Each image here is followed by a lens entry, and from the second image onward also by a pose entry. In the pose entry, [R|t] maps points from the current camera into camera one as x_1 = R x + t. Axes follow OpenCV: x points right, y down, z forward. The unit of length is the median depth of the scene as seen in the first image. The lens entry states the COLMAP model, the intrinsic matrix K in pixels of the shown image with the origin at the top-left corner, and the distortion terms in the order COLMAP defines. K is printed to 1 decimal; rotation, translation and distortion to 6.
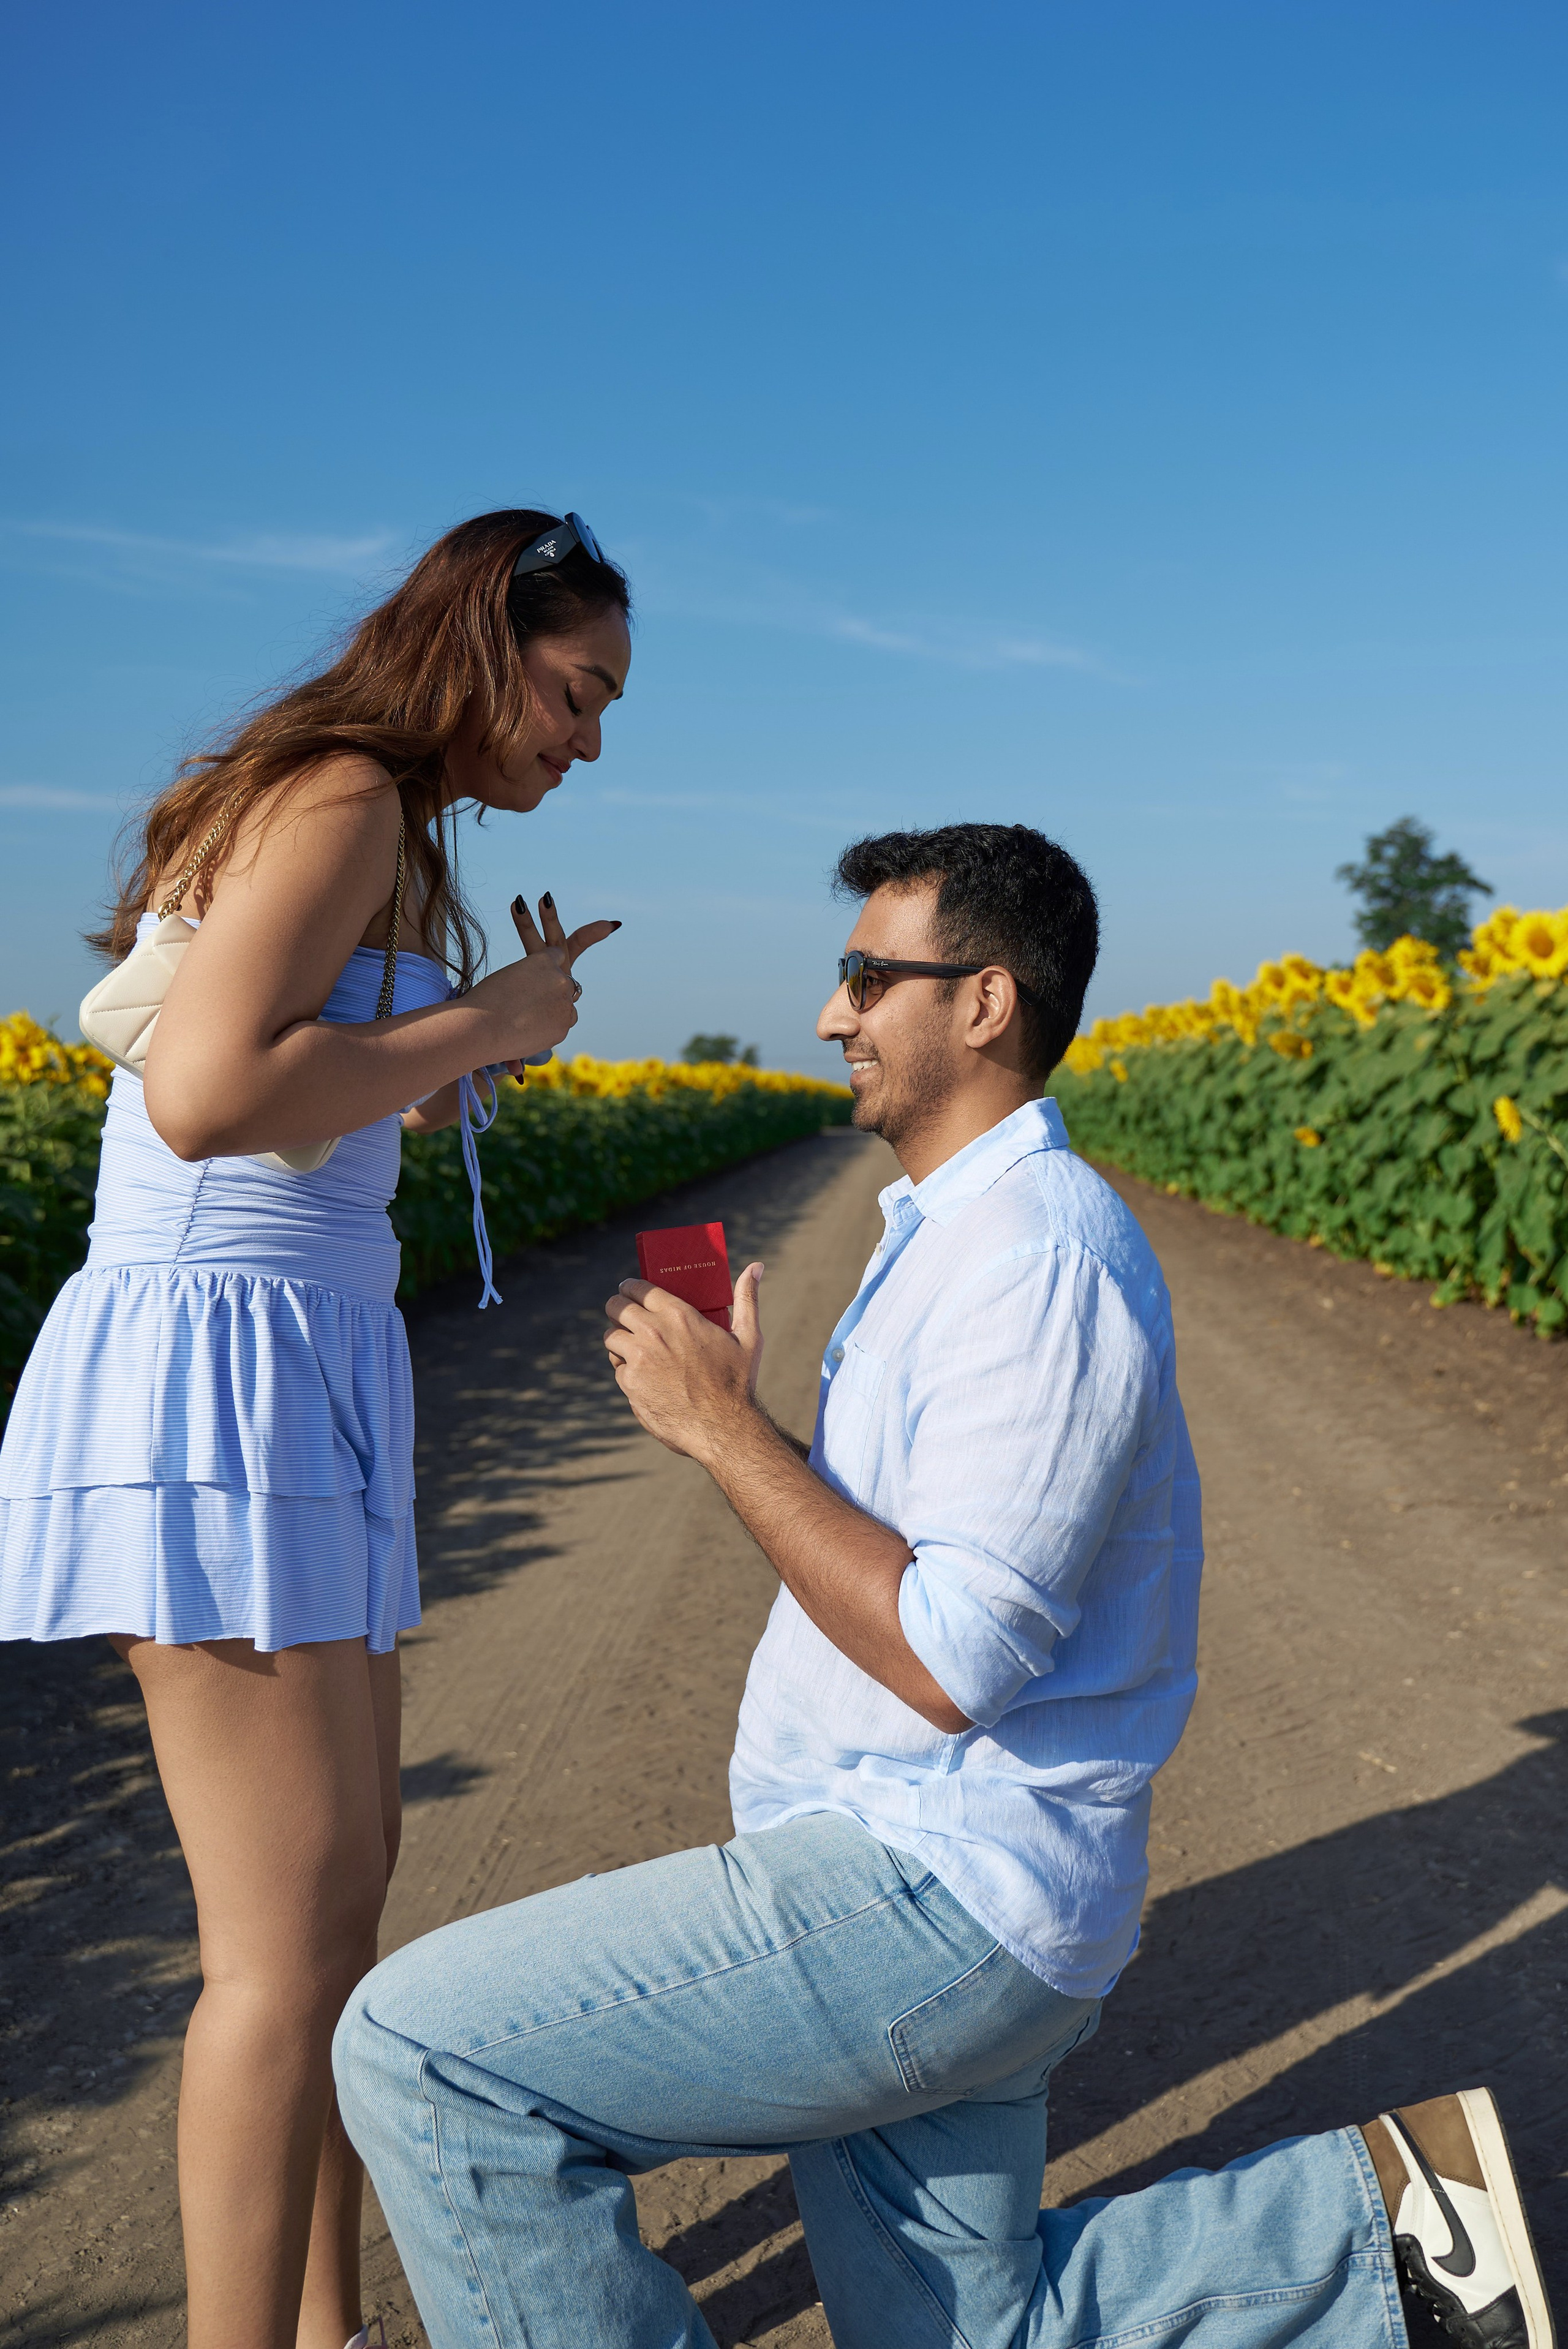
lens RADIAL K [[2139.2, 0, 849.4], [0, 2139.2, 1023.1], [0, 0, 1]] dist [0.038310, 0.000000]
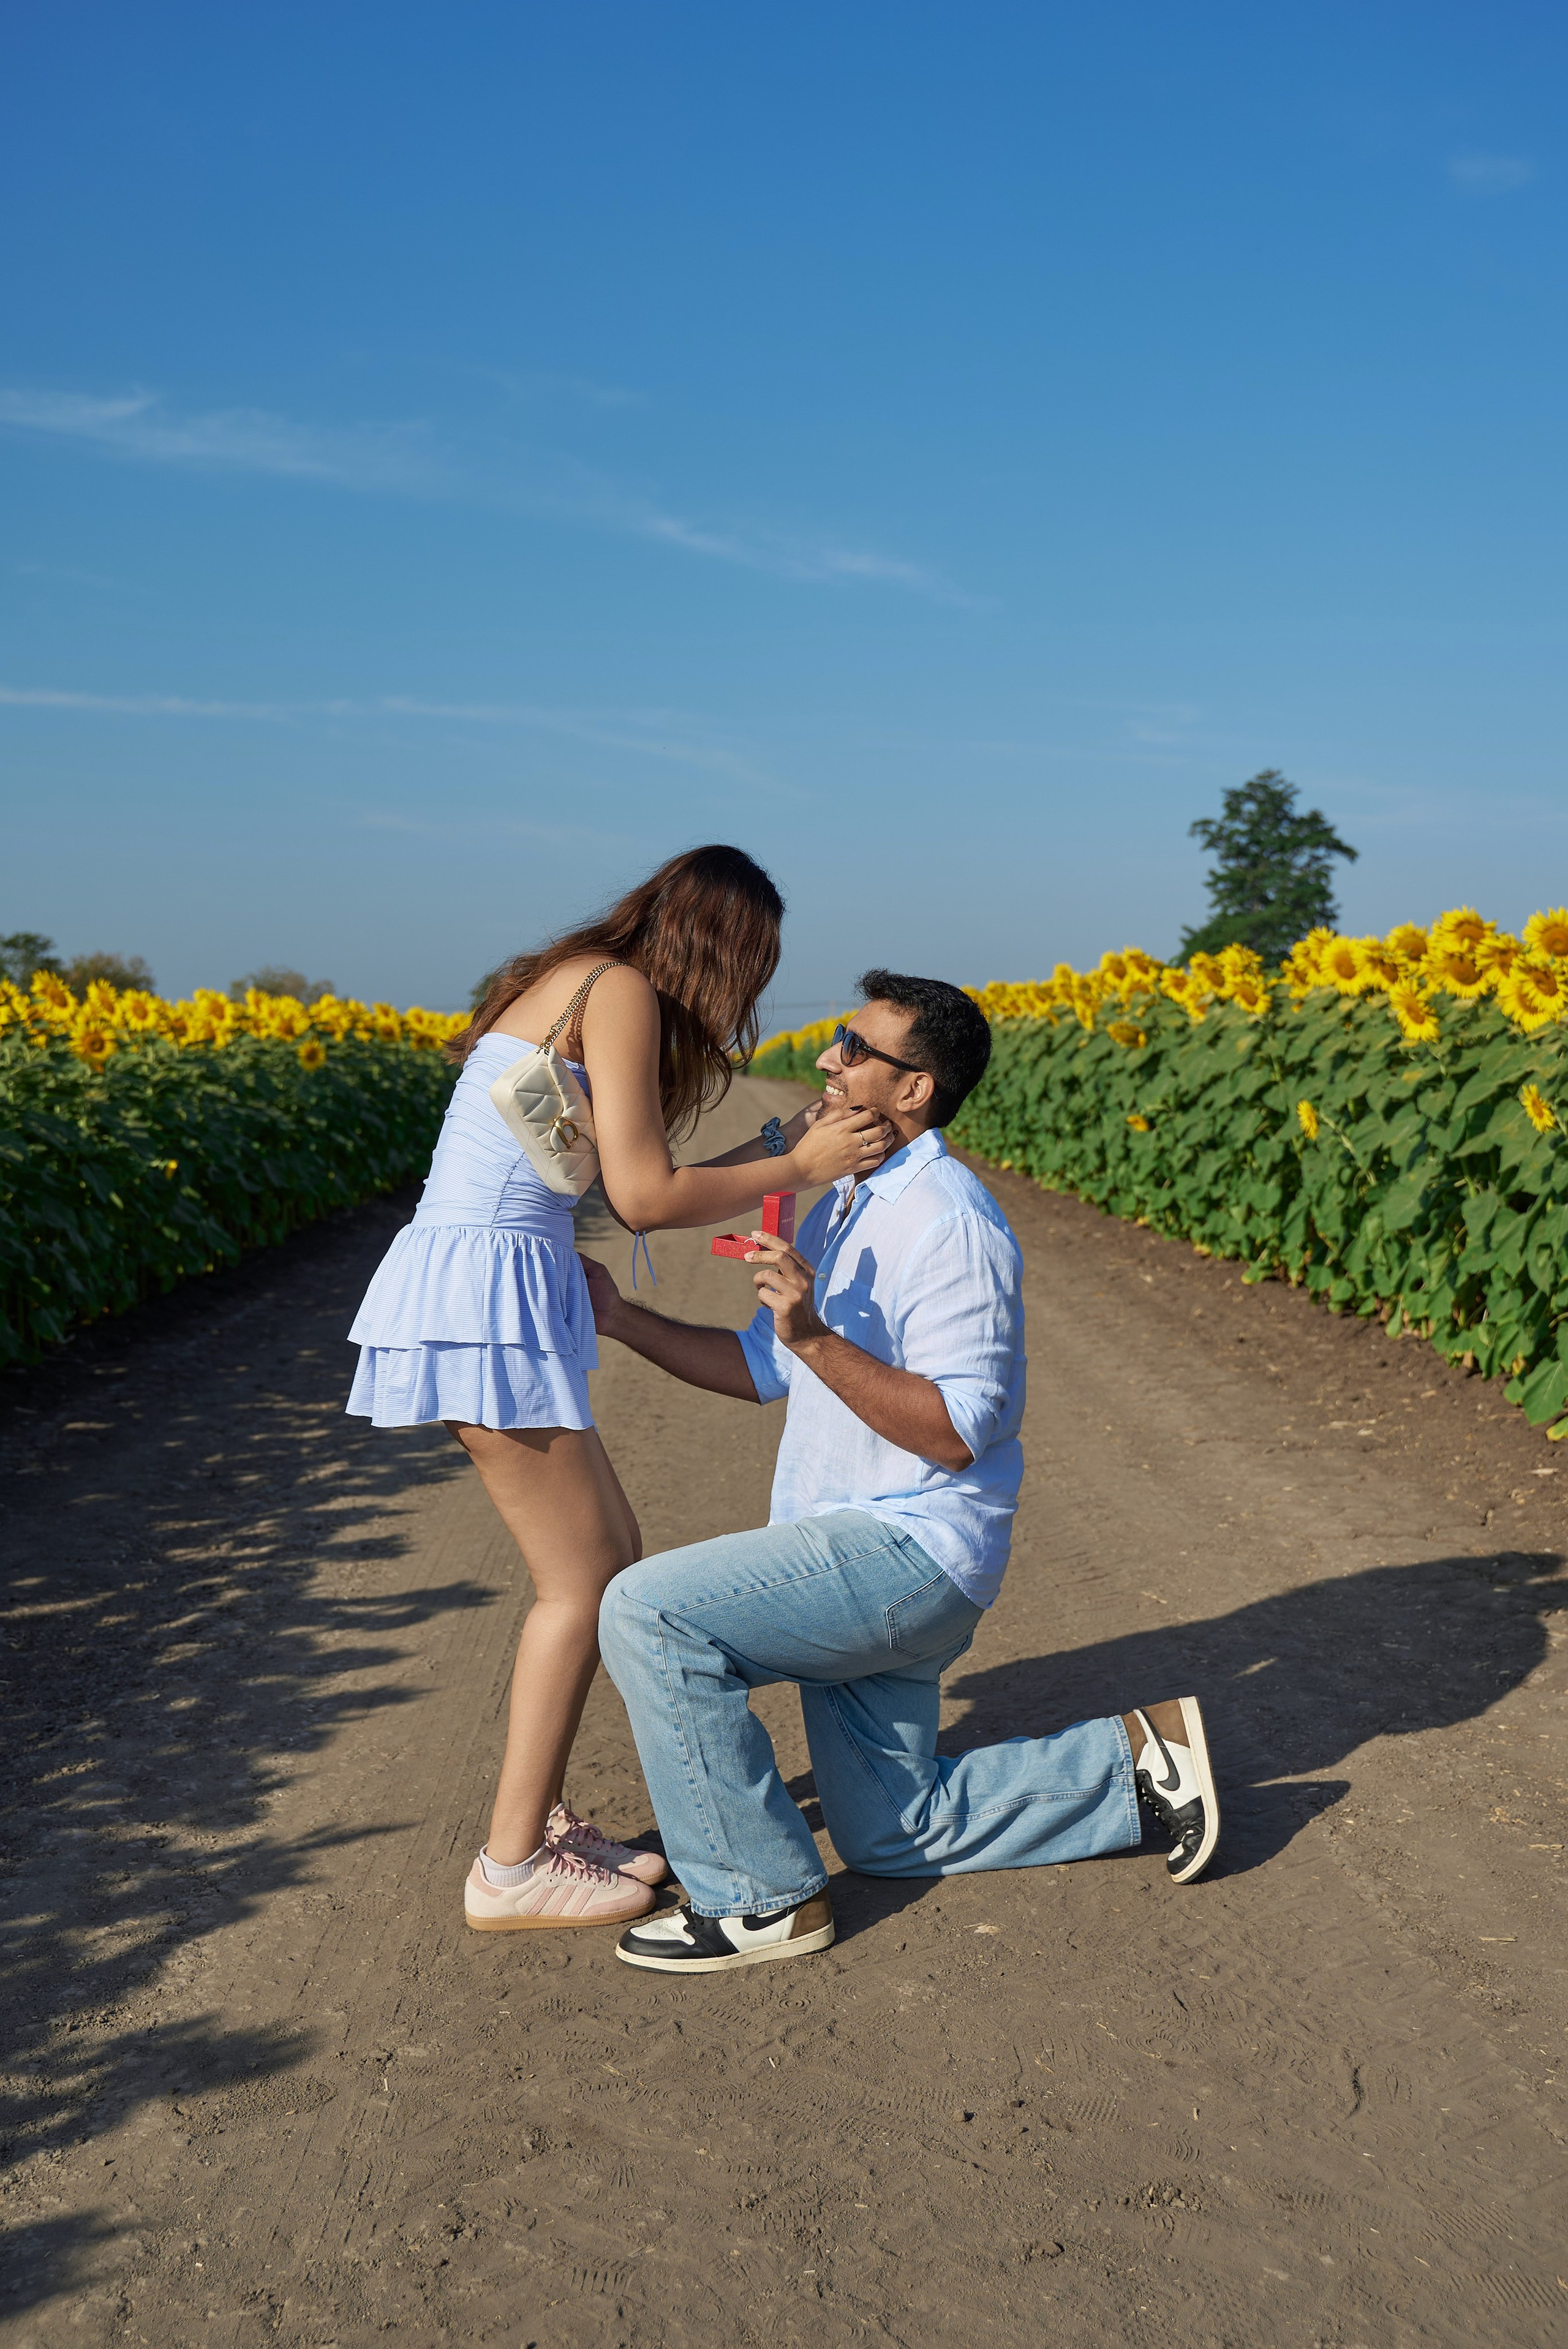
lens RADIAL K [[2316.8, 0, 775.9], [0, 2316.8, 1197.0], [0, 0, 1]] dist [0.025031, 0.000000]
pose [[0.997875, 0.035655, 0.054541, -0.030463], [-0.040787, 0.994537, 0.096083, -0.015373], [-0.050817, -0.098103, 0.993878, -0.153993]]
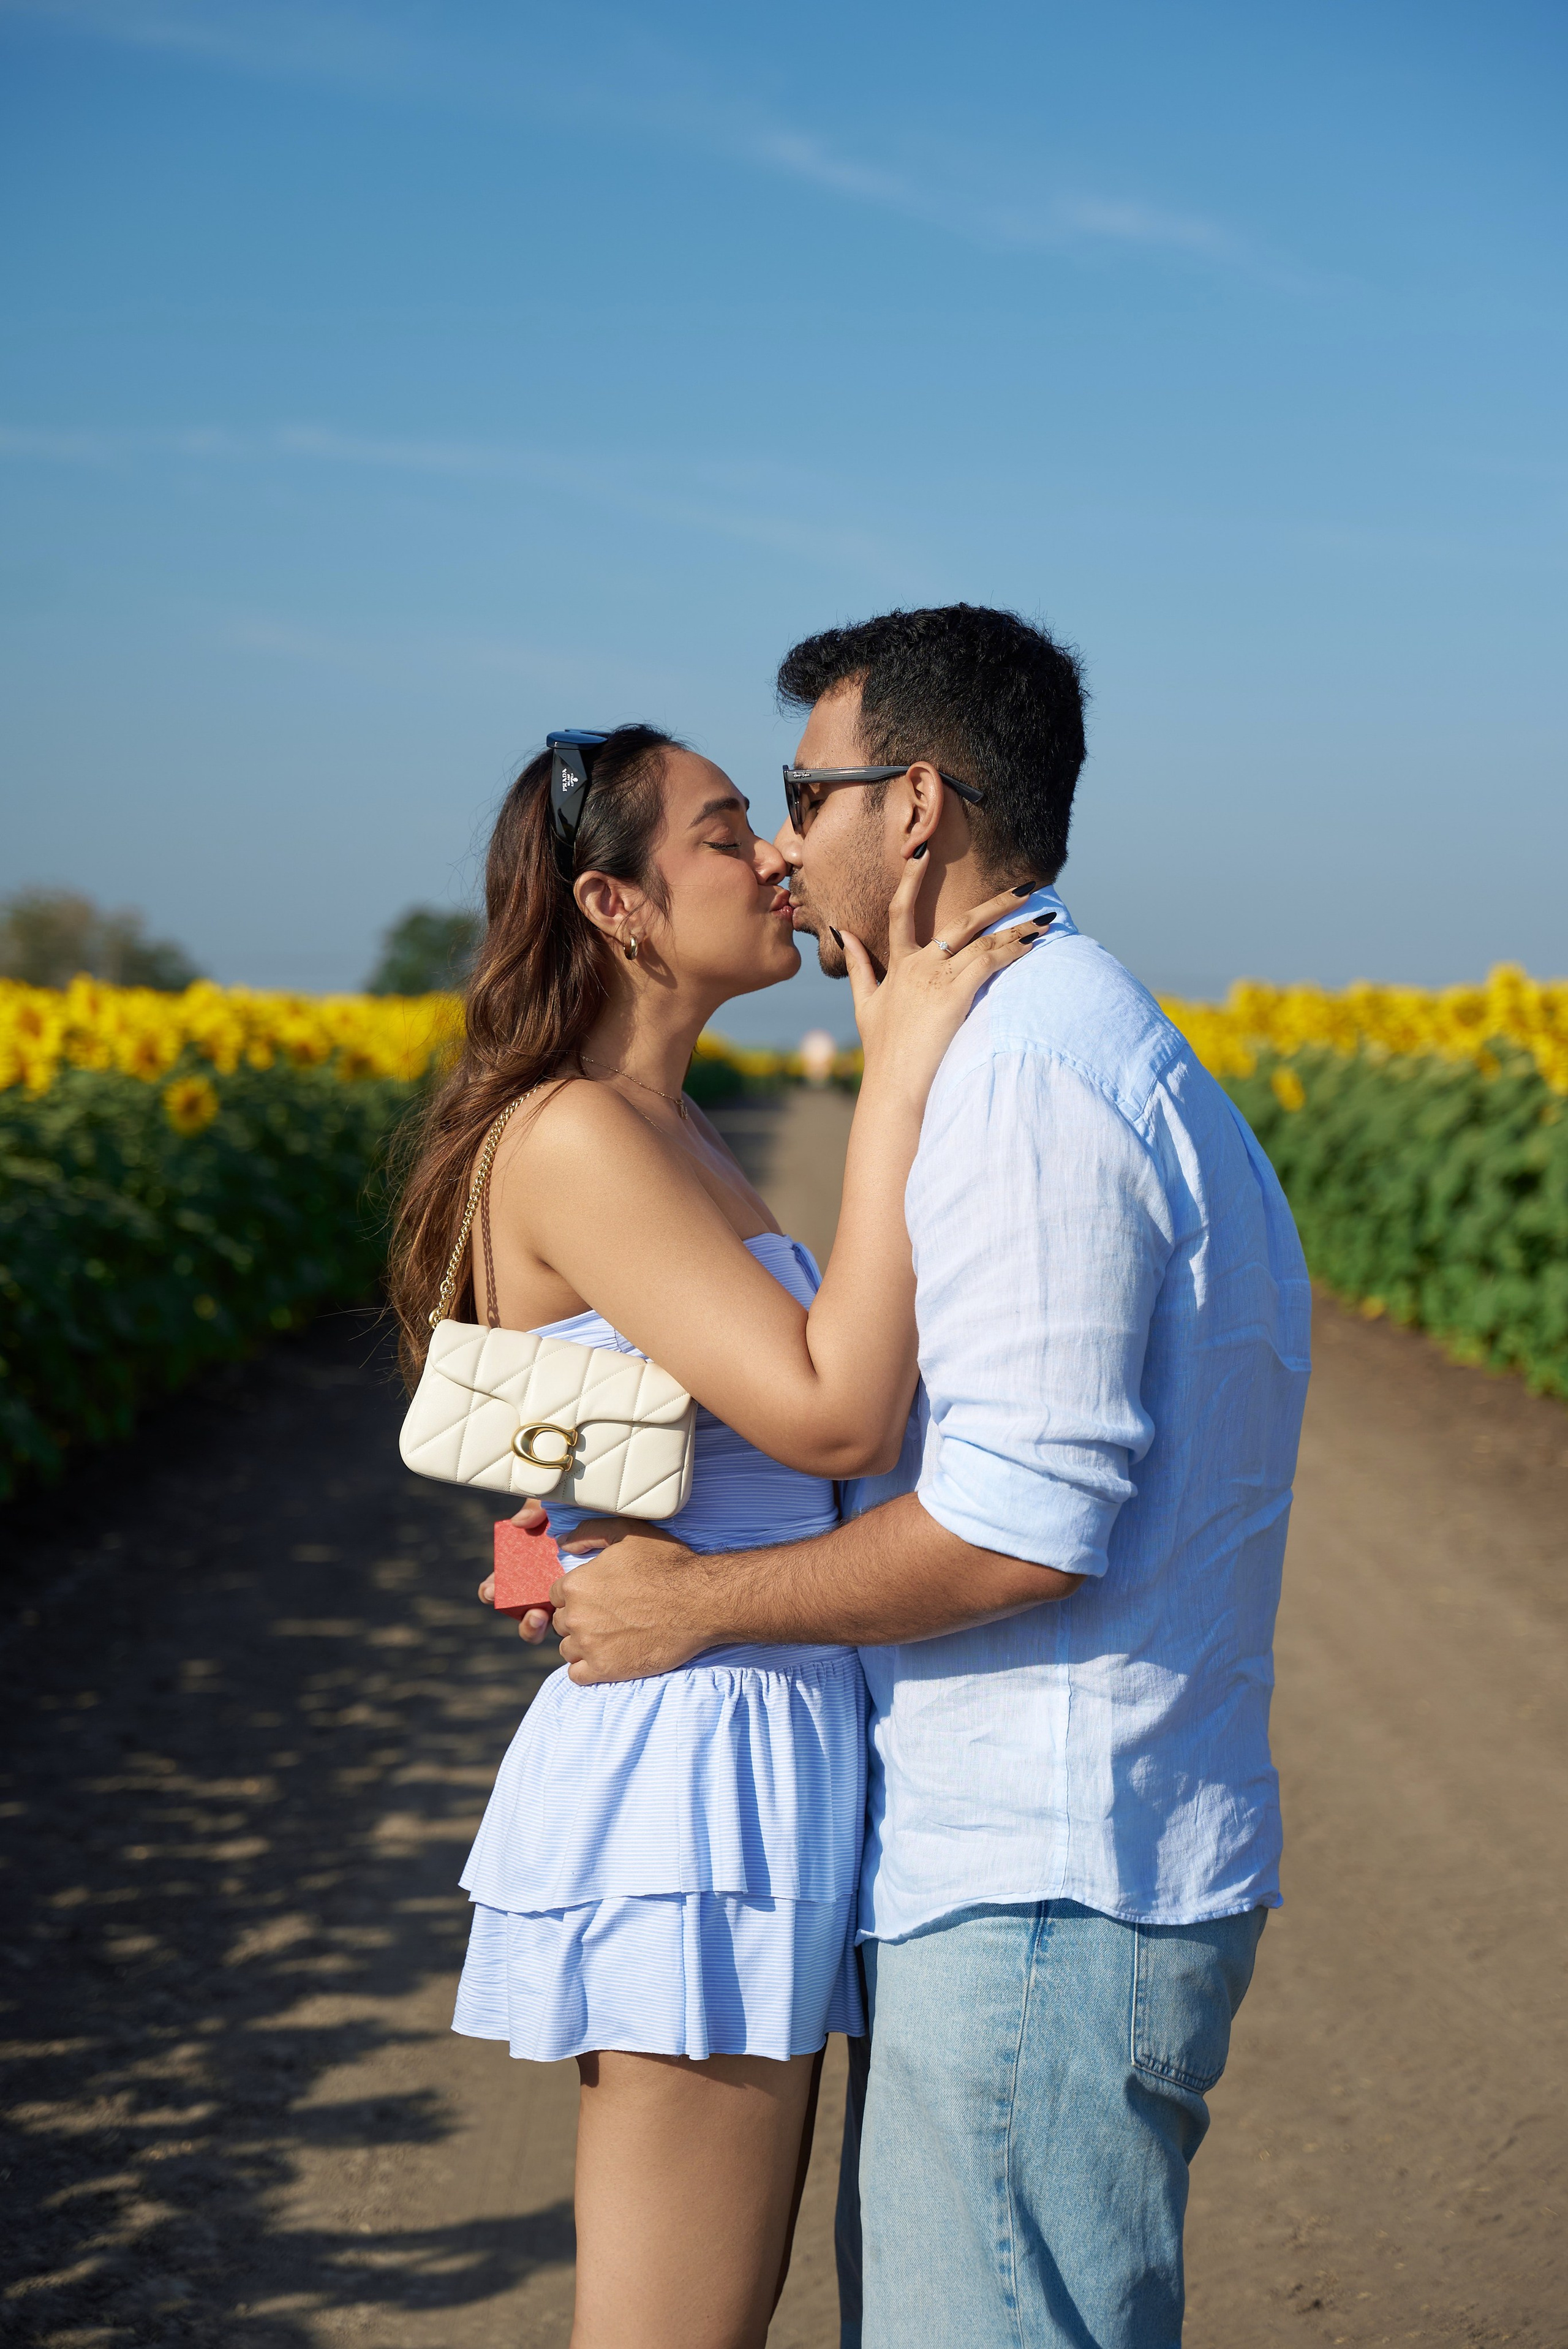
lens RADIAL K [[4031.8, 0, 790.5], [0, 4031.8, 1132.4], [0, 0, 1]] dist [-0.005946, 0.000000]
pose [[0.997487, 0.066292, 0.024989, -0.065603], [-0.067581, 0.996206, 0.054826, -0.033561], [-0.021259, -0.056377, 0.998183, -0.116345]]
